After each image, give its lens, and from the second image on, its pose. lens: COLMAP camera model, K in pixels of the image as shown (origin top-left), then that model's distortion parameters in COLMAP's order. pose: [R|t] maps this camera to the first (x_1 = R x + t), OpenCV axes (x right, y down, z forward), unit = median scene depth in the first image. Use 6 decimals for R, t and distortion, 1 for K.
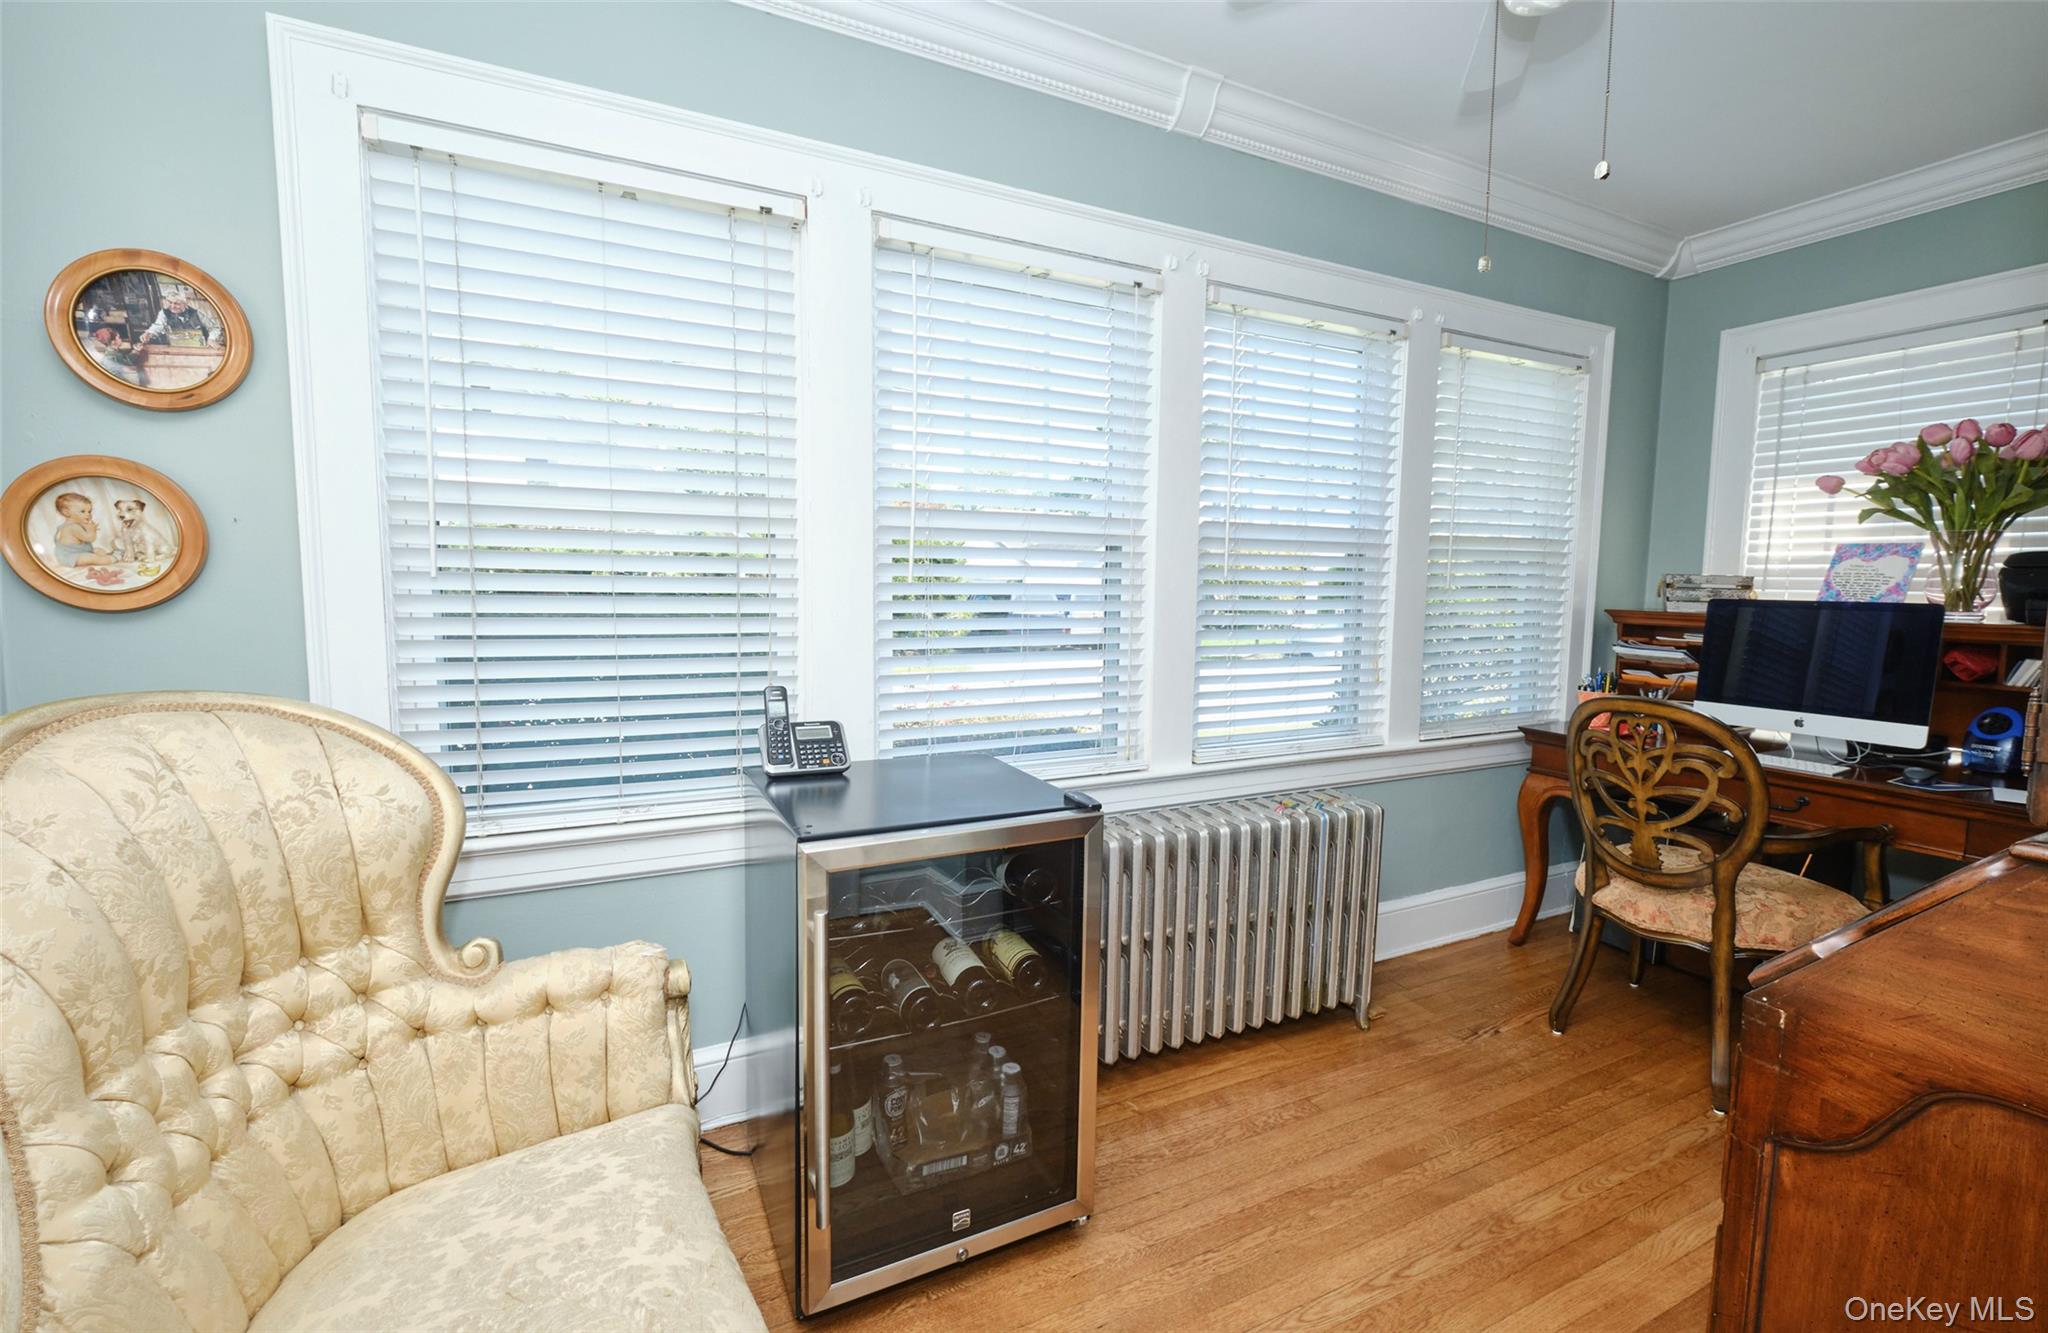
lens RADIAL K [[865.4, 0, 1026.4], [0, 865.4, 662.3], [0, 0, 1]] dist [-0.003096, -0.001290]
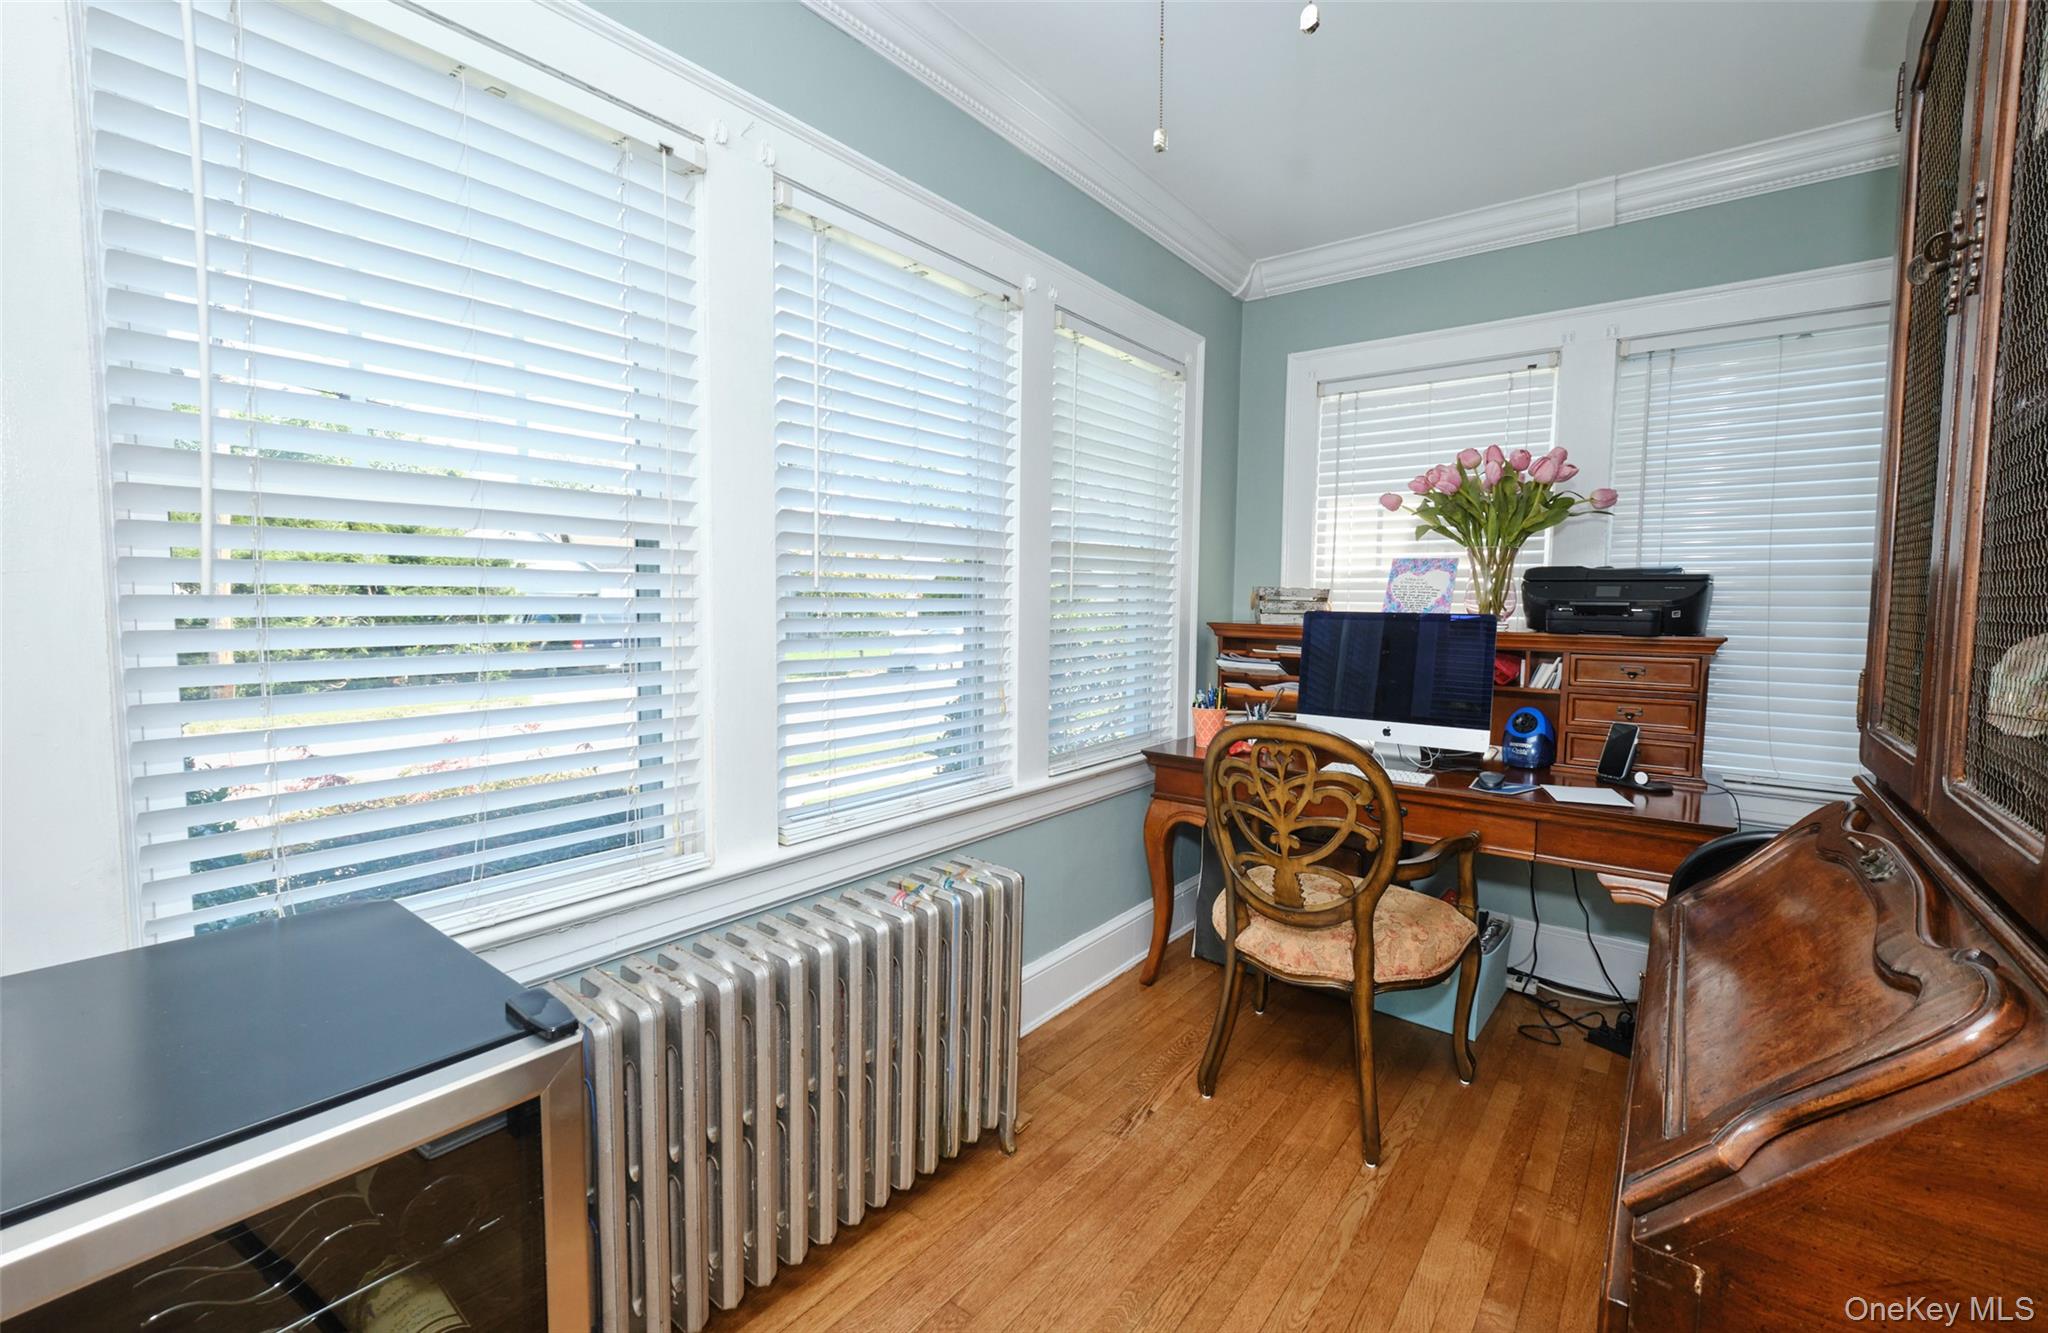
lens RADIAL K [[865.4, 0, 1019.7], [0, 865.4, 656.2], [0, 0, 1]] dist [-0.003096, -0.001290]
pose [[0.903375, -0.029793, 0.427815, 0.070843], [0.039194, 0.999145, -0.013181, -0.023748], [-0.427056, 0.028675, 0.903770, 0.264658]]
